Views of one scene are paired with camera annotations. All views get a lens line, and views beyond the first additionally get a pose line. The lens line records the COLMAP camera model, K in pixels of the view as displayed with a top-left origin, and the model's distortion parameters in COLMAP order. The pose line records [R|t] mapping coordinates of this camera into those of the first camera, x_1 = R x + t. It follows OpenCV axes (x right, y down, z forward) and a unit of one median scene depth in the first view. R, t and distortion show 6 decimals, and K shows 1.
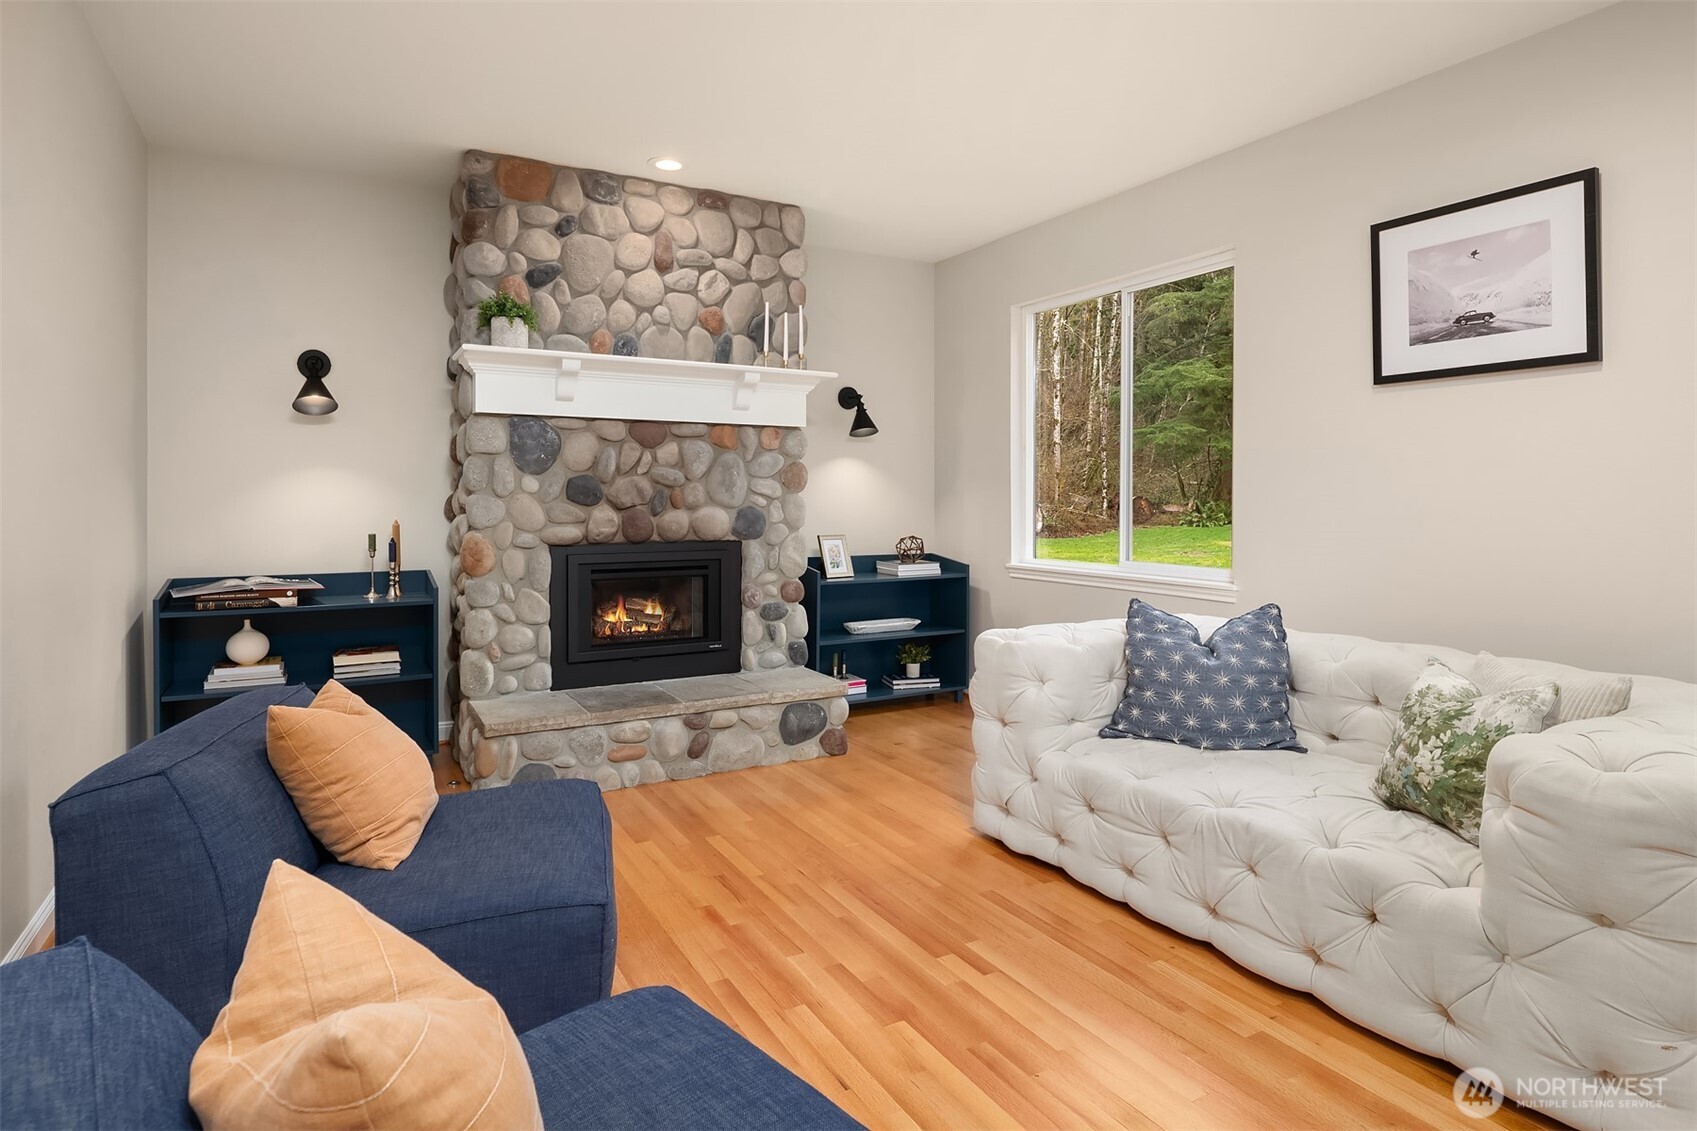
lens RADIAL K [[925.5, 0, 844.1], [0, 925.5, 459.6], [0, 0, 1]] dist [-0.001323, -0.000857]
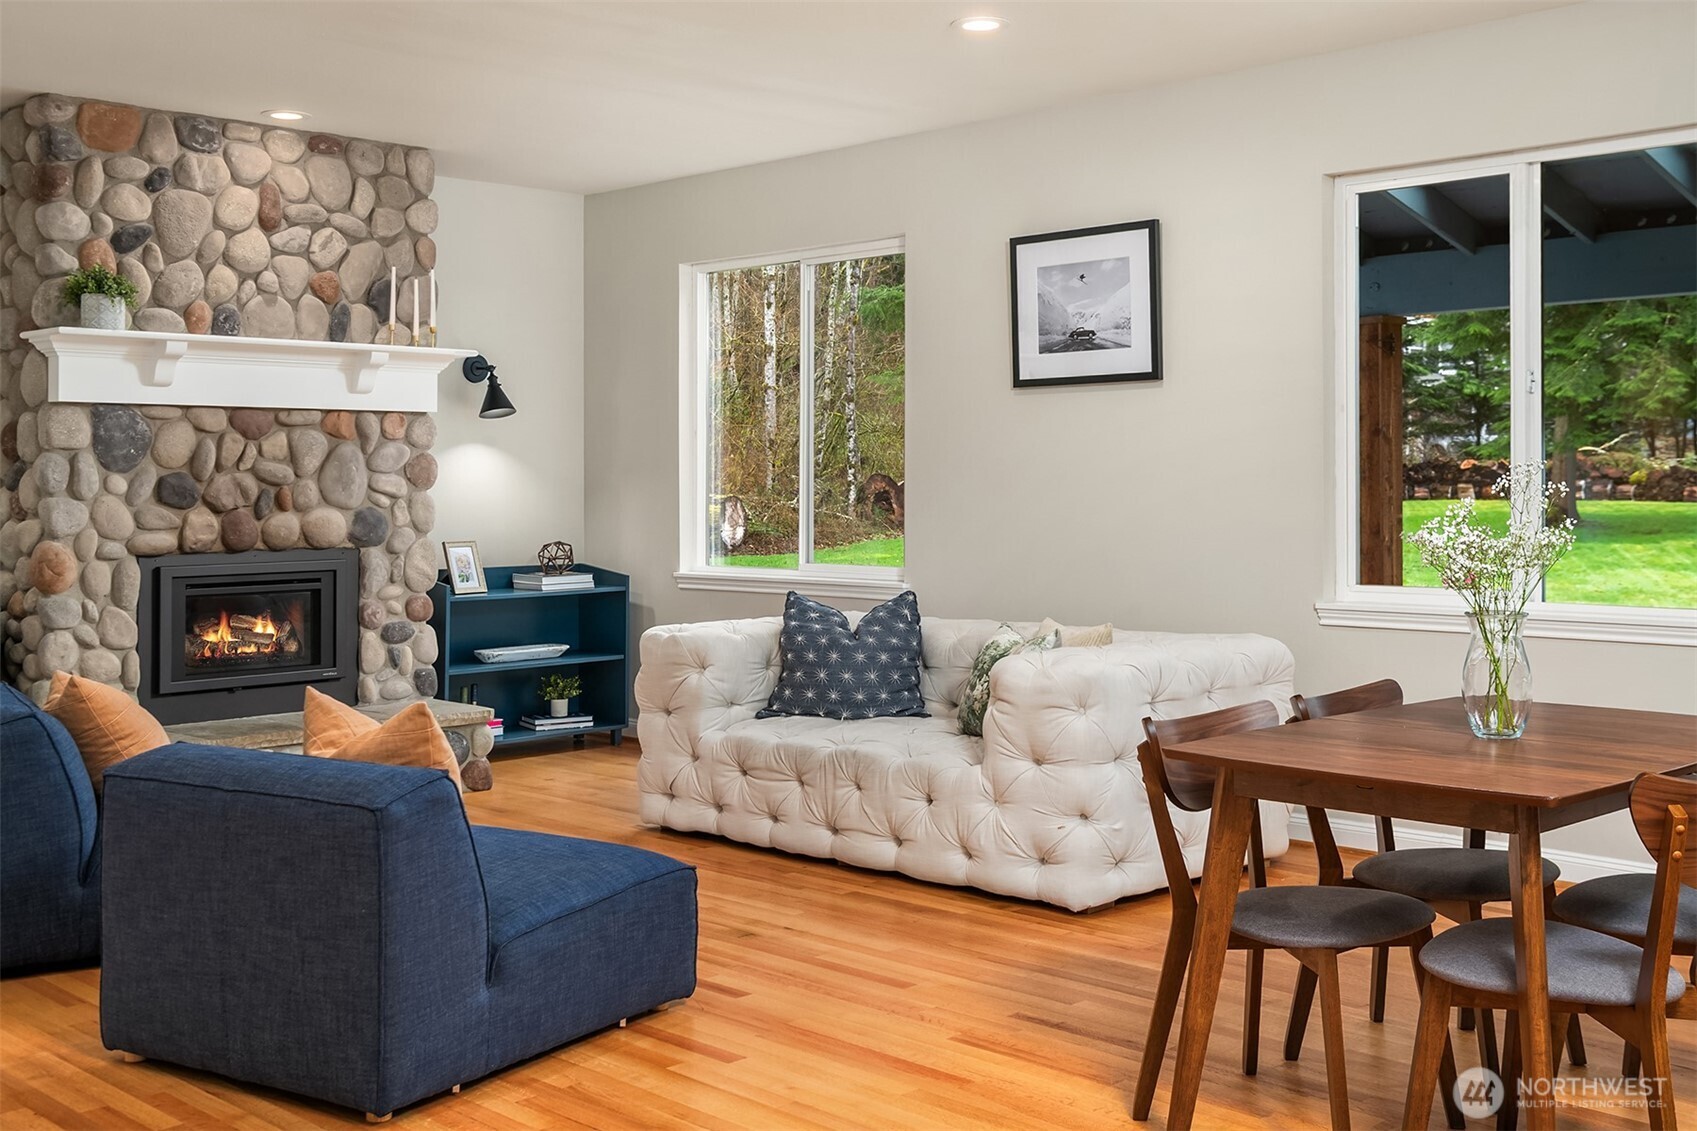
lens RADIAL K [[1885.3, 0, 848.9], [0, 1885.3, 471.0], [0, 0, 1]] dist [0.024909, 0.034606]
pose [[0.966223, -0.005601, 0.257647, -0.134180], [-0.003549, 0.999380, 0.035037, -0.047496], [-0.257684, -0.034768, 0.965604, -0.829903]]
